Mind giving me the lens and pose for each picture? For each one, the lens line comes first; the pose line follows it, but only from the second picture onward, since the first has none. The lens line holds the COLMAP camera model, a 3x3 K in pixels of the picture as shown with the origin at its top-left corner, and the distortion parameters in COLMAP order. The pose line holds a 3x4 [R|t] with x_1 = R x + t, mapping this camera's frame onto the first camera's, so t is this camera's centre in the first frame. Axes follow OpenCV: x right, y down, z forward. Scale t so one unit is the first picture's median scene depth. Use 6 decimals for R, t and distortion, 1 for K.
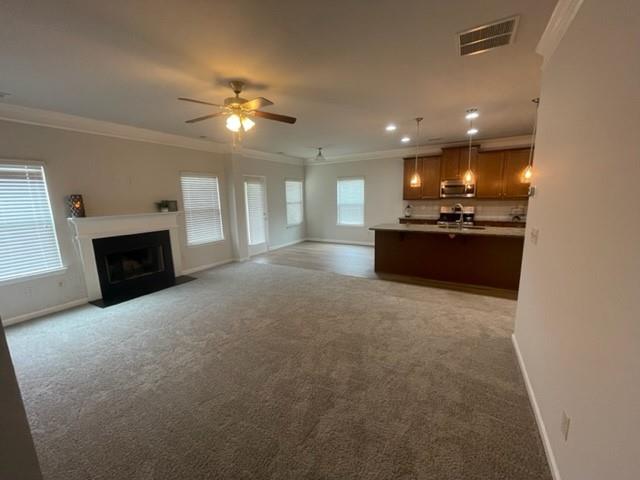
lens RADIAL K [[258.7, 0, 319.6], [0, 258.7, 240.3], [0, 0, 1]] dist [-0.002468, 0.000745]
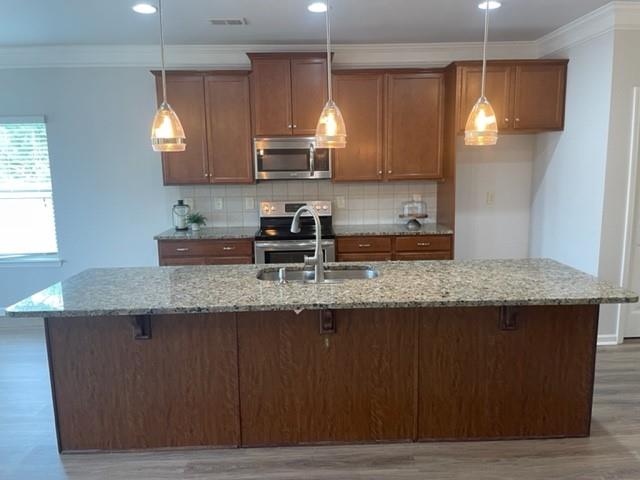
lens RADIAL K [[488.6, 0, 321.2], [0, 488.6, 240.3], [0, 0, 1]] dist [0.042410, -0.036426]
pose [[0.846919, -0.072728, 0.526725, 0.165050], [0.084626, 0.996412, 0.001510, -0.071413], [-0.524945, 0.043296, 0.850034, 0.347552]]
